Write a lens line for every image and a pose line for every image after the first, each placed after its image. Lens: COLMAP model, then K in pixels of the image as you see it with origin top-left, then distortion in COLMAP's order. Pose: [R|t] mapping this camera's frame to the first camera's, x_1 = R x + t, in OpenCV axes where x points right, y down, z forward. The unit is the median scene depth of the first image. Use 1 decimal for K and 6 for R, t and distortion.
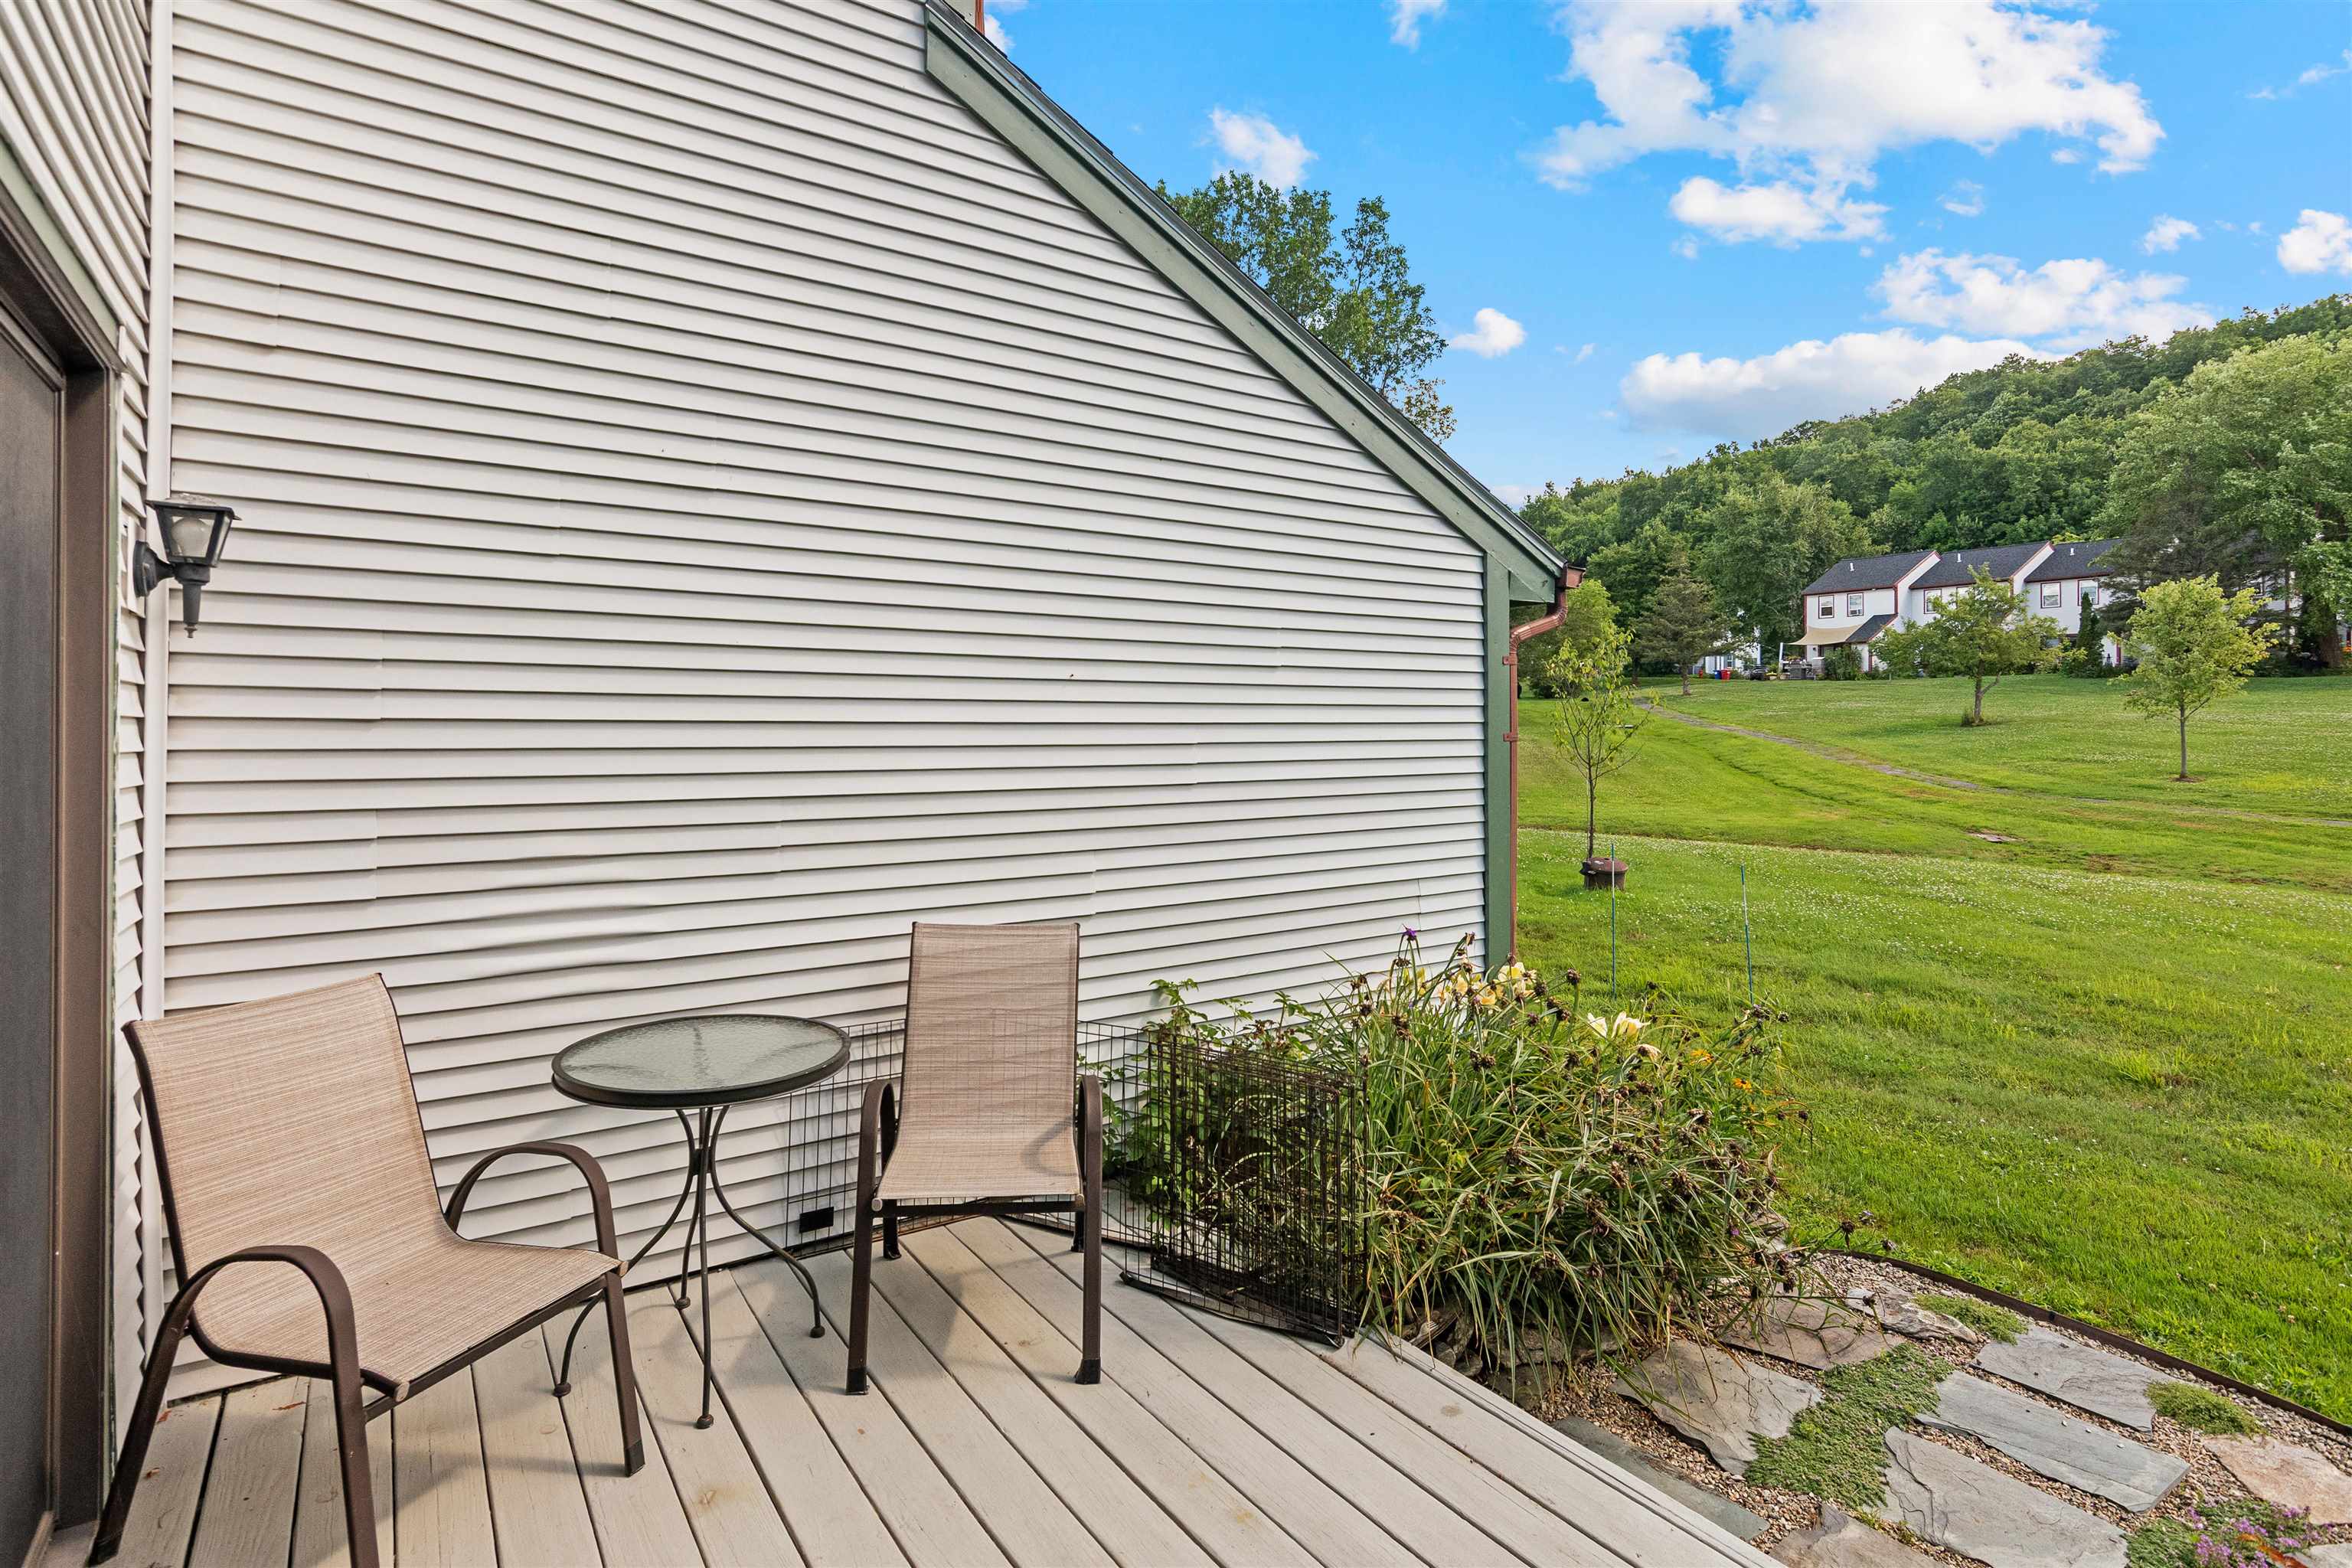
lens RADIAL K [[1161.1, 0, 1165.5], [0, 1161.1, 720.5], [0, 0, 1]] dist [0.000955, 0.001129]
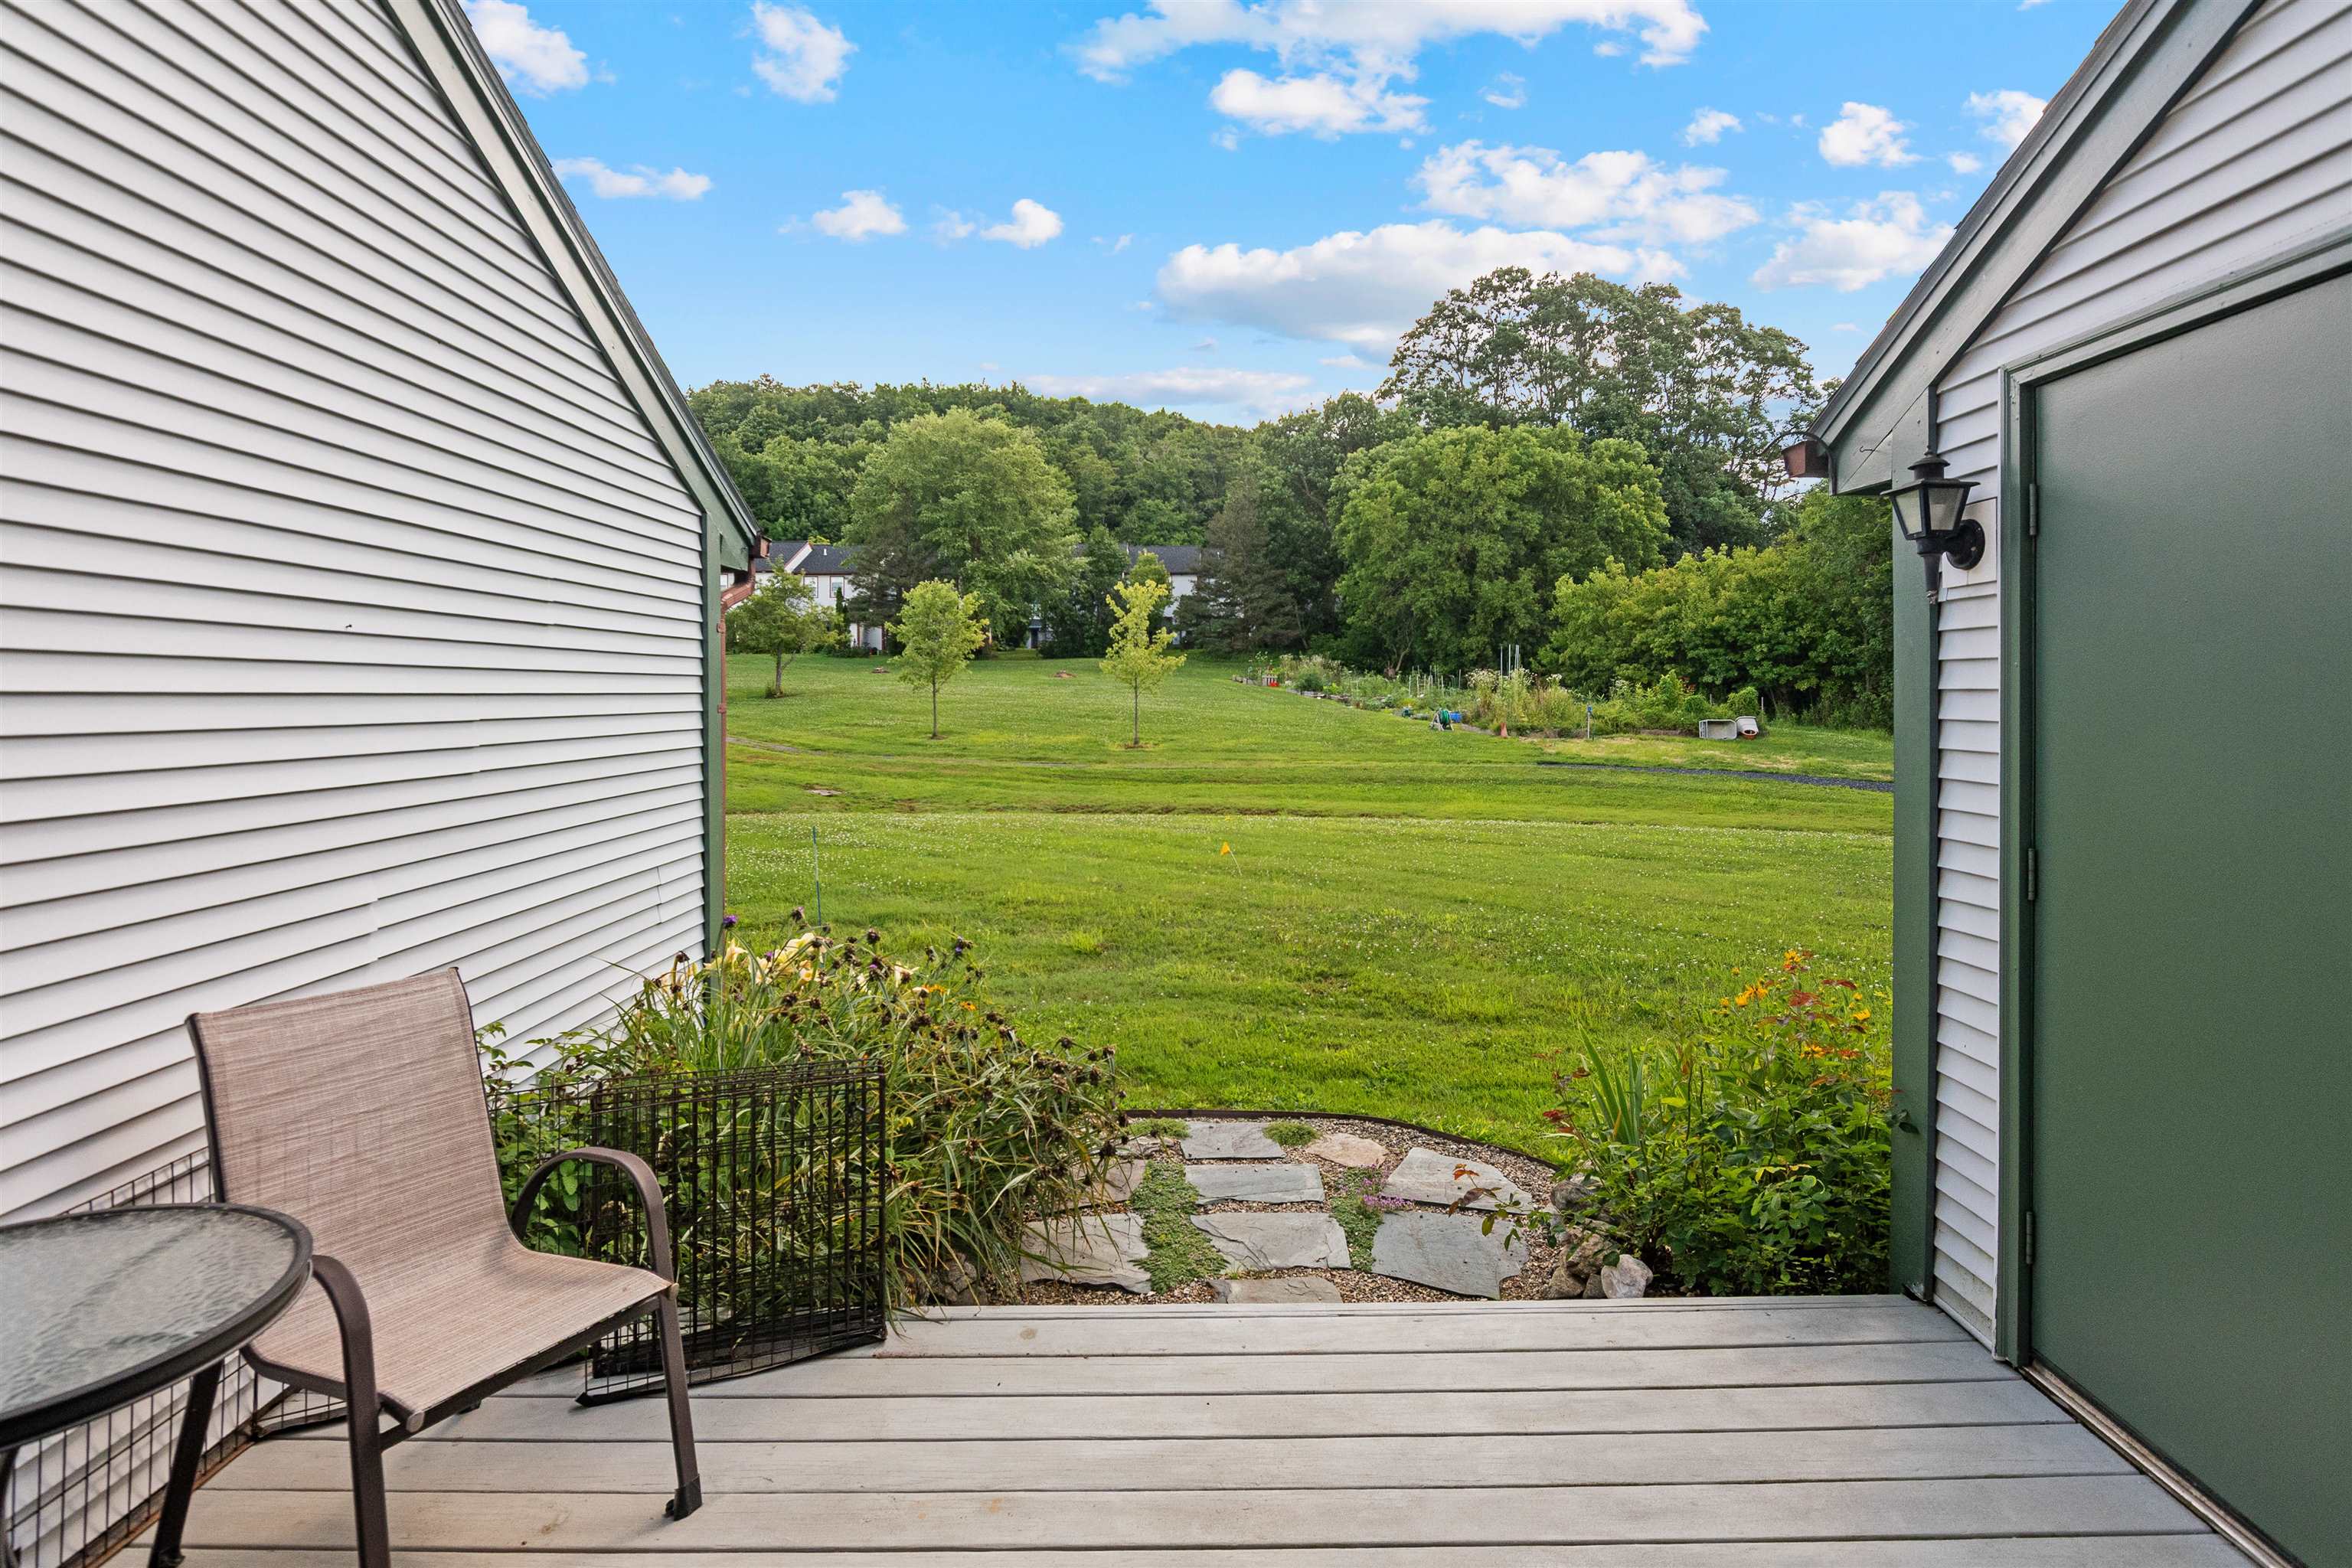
lens RADIAL K [[1180.3, 0, 1176.3], [0, 1180.3, 695.7], [0, 0, 1]] dist [-0.000637, 0.000544]
pose [[0.569747, -0.003990, 0.821810, -0.069887], [0.002431, 0.999992, 0.003170, 0.000400], [-0.821816, 0.000191, 0.569752, 0.033071]]
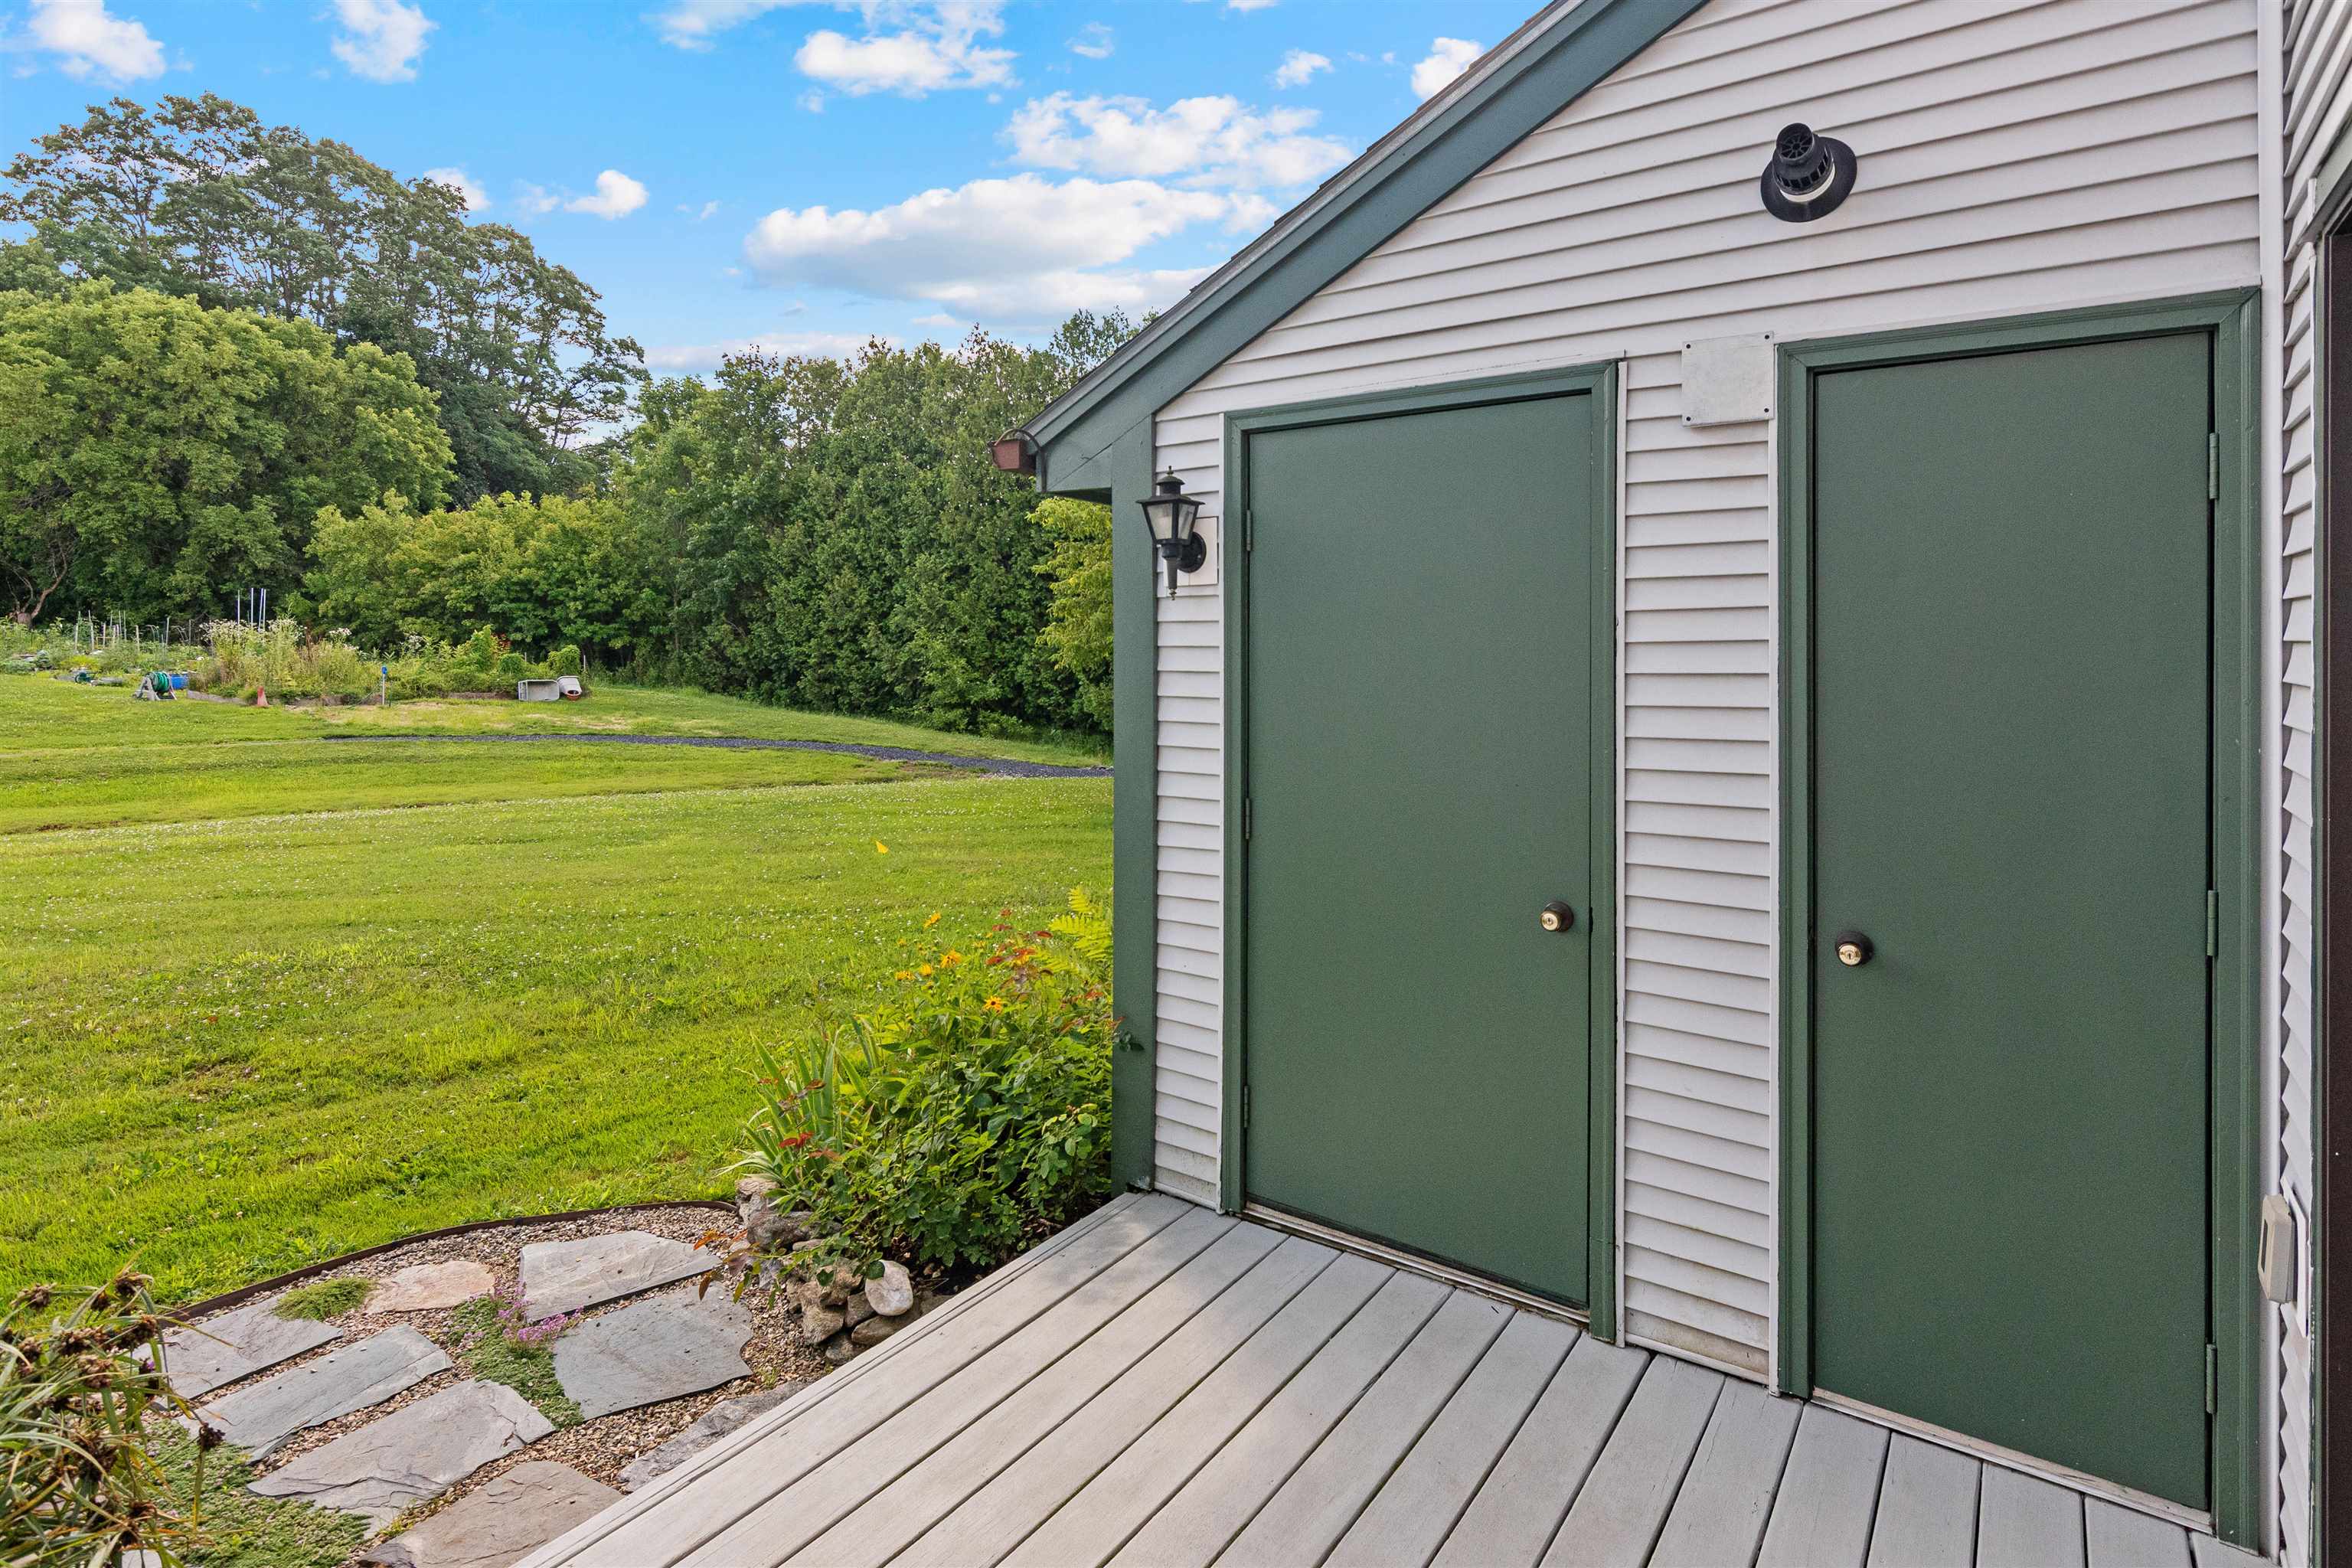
lens RADIAL K [[1210.1, 0, 1210.5], [0, 1210.1, 666.9], [0, 0, 1]] dist [-0.000179, -0.000006]
pose [[-0.355531, -0.015187, 0.934541, -0.064655], [-0.004265, 0.999884, 0.014626, -0.002677], [-0.934655, 0.001214, -0.355554, 0.090331]]
